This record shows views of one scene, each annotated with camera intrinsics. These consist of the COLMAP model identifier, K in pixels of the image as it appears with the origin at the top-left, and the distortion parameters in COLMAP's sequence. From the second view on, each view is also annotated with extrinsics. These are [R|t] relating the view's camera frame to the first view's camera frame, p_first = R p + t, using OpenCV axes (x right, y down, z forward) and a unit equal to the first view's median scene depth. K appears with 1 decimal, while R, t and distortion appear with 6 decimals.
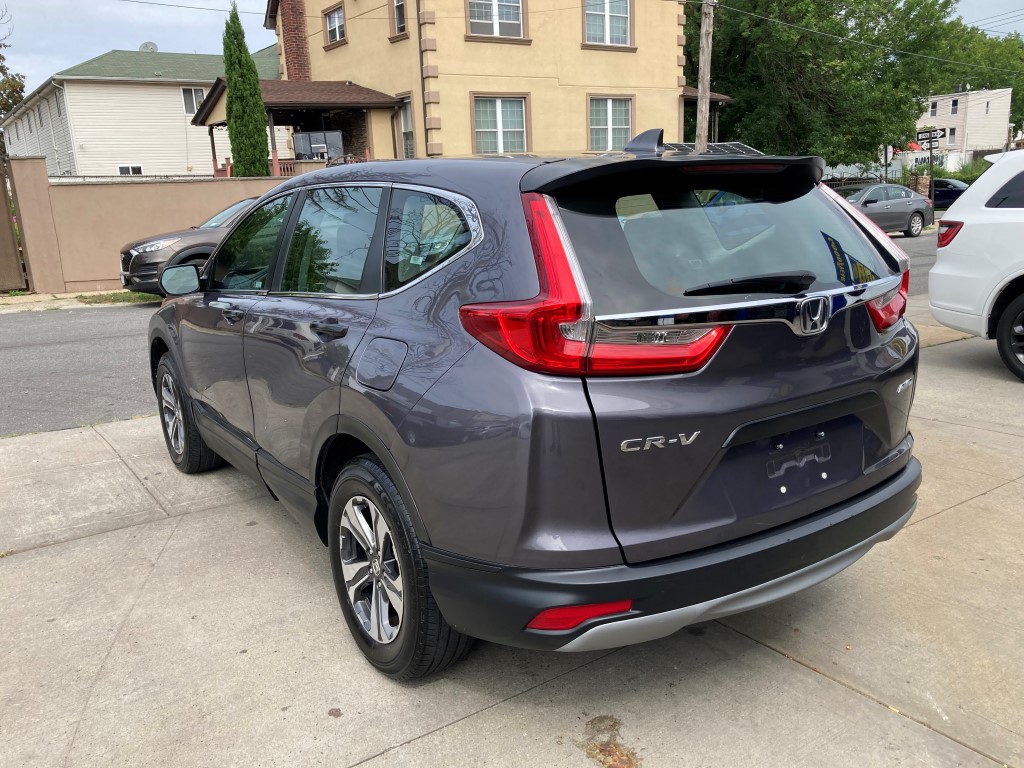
lens RADIAL K [[848.2, 0, 484.1], [0, 848.2, 404.6], [0, 0, 1]] dist [0.011771, -0.004198]
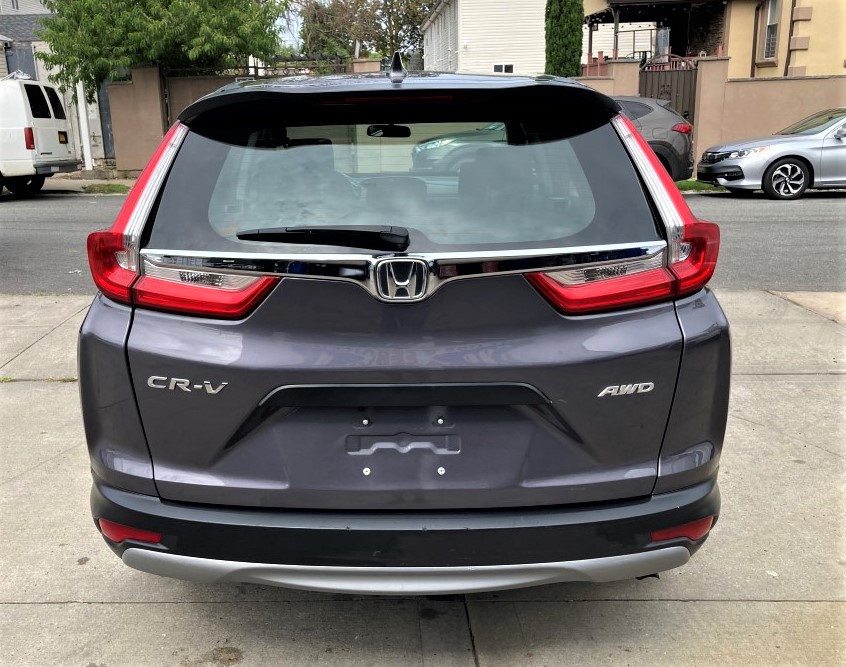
lens RADIAL K [[832.7, 0, 351.9], [0, 832.7, 335.9], [0, 0, 1]] dist [0.018454, 0.000000]
pose [[0.821812, 0.175591, -0.542027, 0.771445], [-0.151805, 0.984419, 0.088741, -0.110870], [0.549163, 0.009354, 0.835663, 0.267734]]
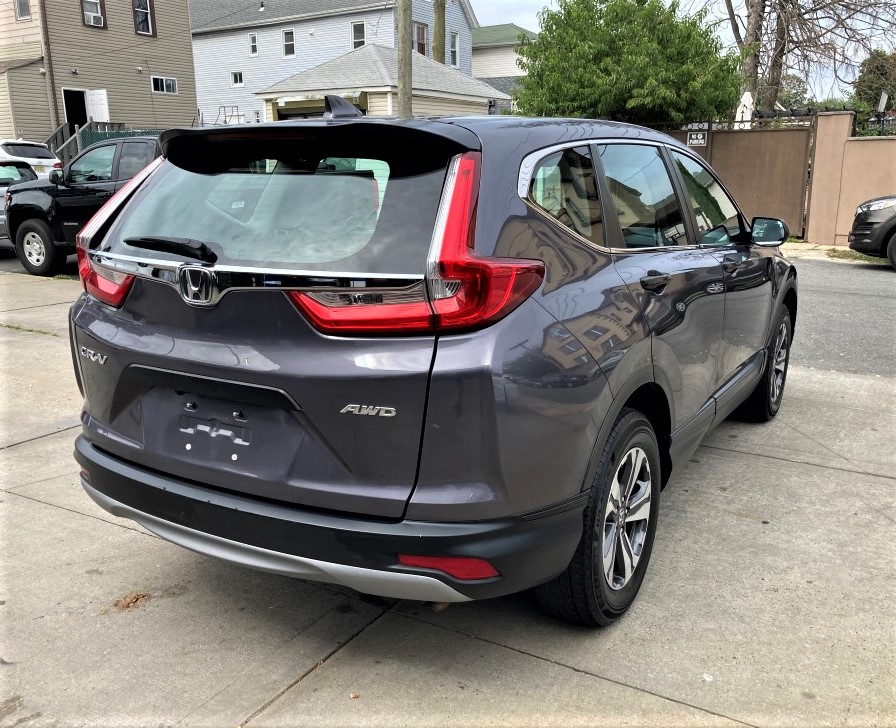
lens RADIAL K [[840.4, 0, 452.6], [0, 840.4, 390.3], [0, 0, 1]] dist [-0.000684, 0.000000]
pose [[0.452367, 0.270197, -0.849916, 1.346171], [-0.235974, 0.955299, 0.178102, -0.225891], [0.860047, 0.119991, 0.495905, 0.748915]]
